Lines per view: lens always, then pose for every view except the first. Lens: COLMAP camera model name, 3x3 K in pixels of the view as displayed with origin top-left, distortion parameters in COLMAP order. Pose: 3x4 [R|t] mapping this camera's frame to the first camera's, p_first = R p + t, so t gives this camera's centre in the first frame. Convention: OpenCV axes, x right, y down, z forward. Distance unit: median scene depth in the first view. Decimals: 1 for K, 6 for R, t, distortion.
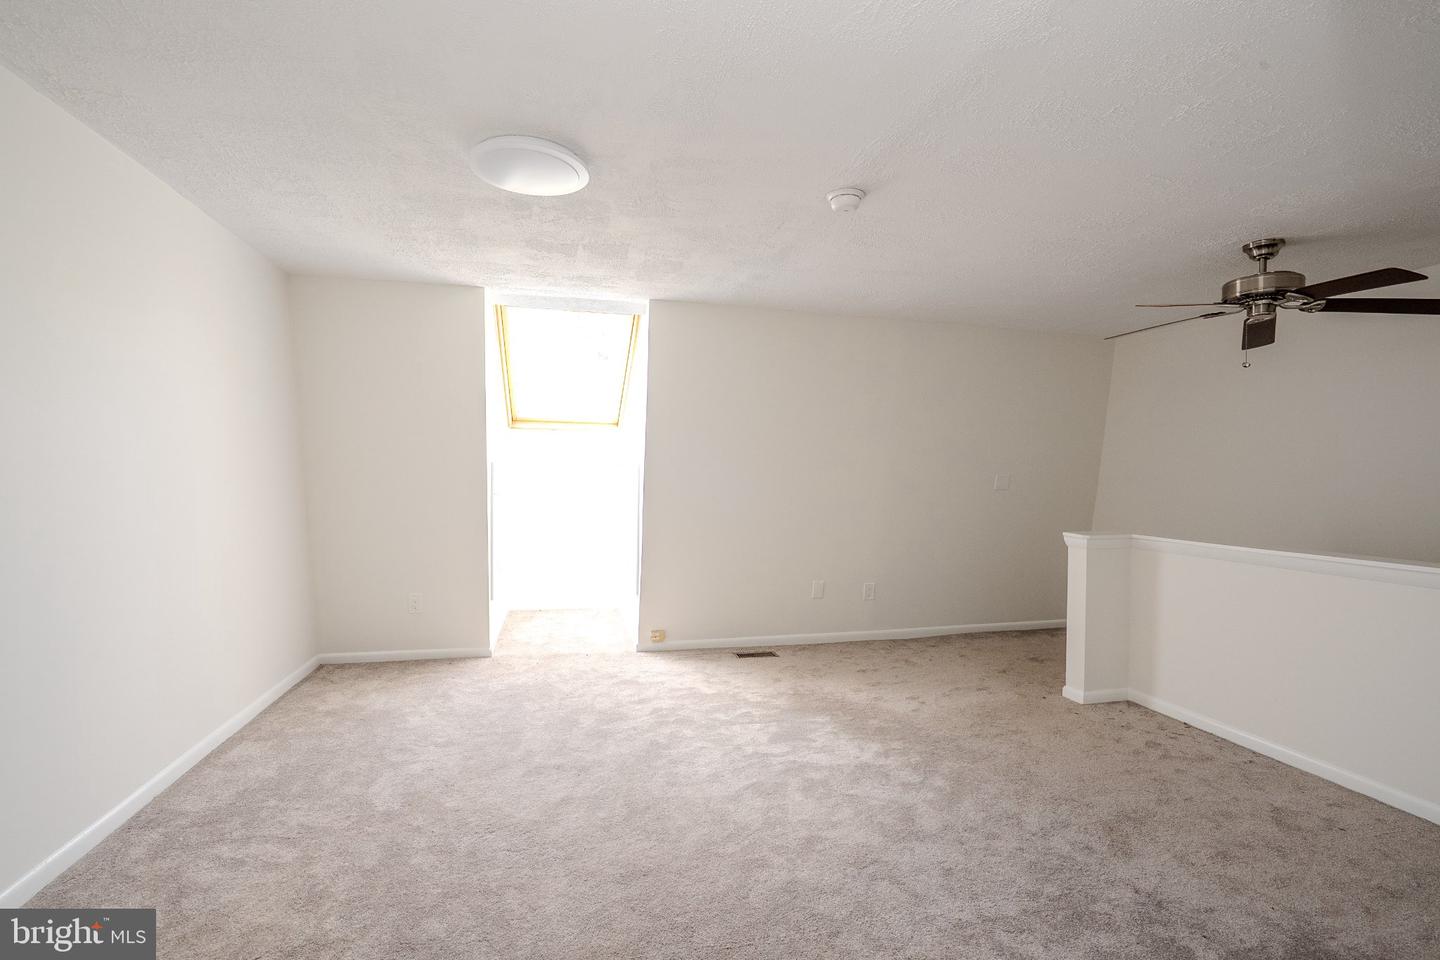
lens RADIAL K [[663.5, 0, 719.8], [0, 663.5, 477.4], [0, 0, 1]] dist [-0.064051, 0.025144]
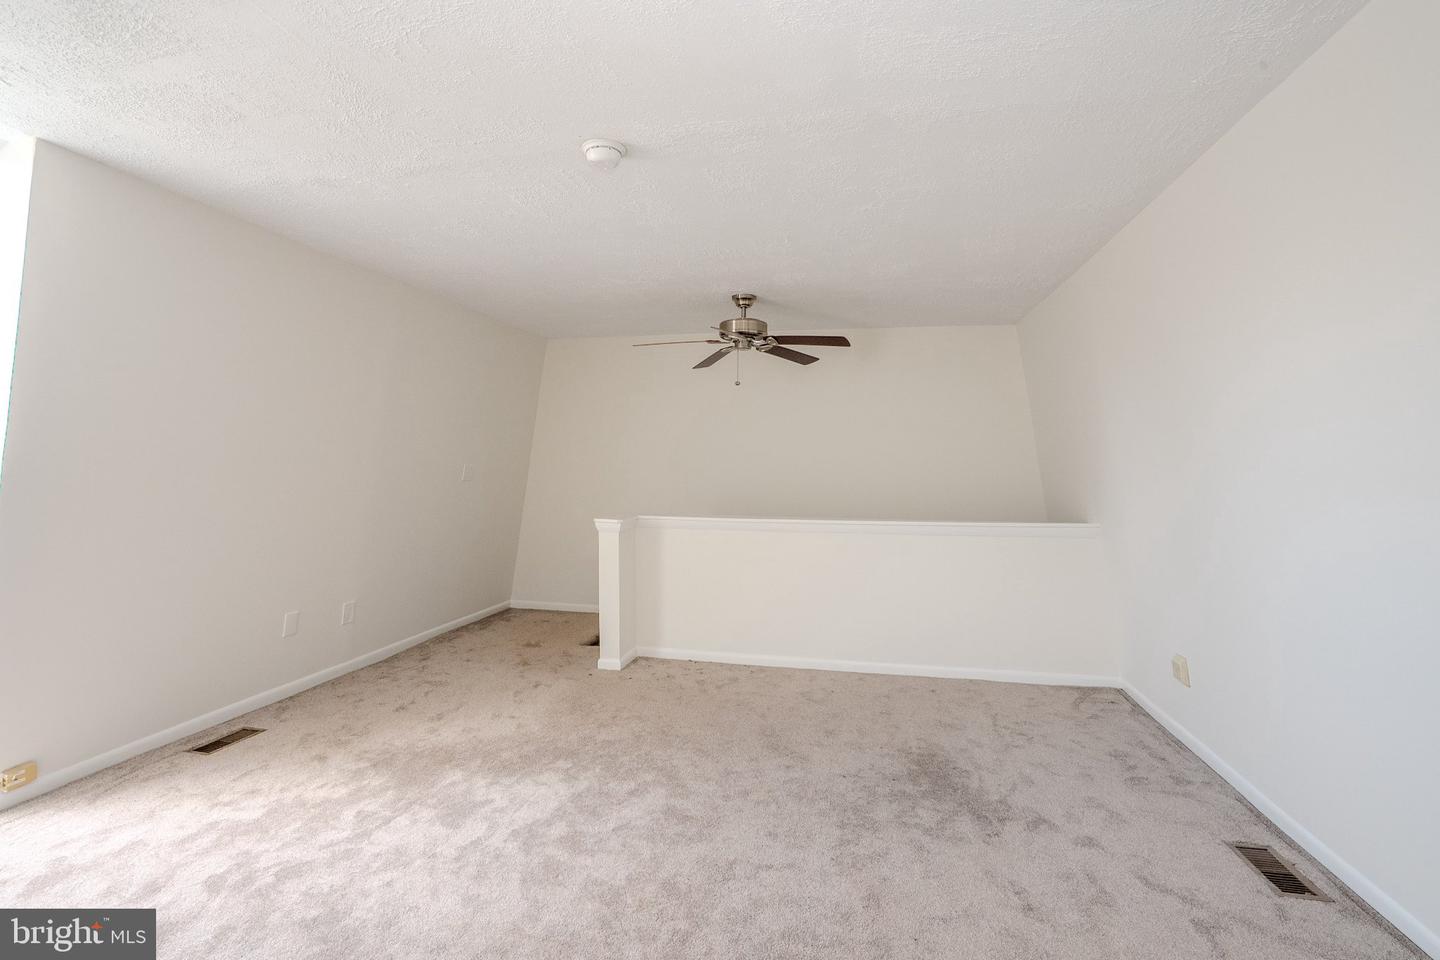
lens RADIAL K [[651.4, 0, 719.4], [0, 651.4, 472.5], [0, 0, 1]] dist [0.000824, 0.000395]
pose [[0.483423, -0.017529, 0.875212, -0.350236], [0.011679, 0.999840, 0.013574, -0.005334], [-0.875309, 0.003659, 0.483550, 0.316039]]
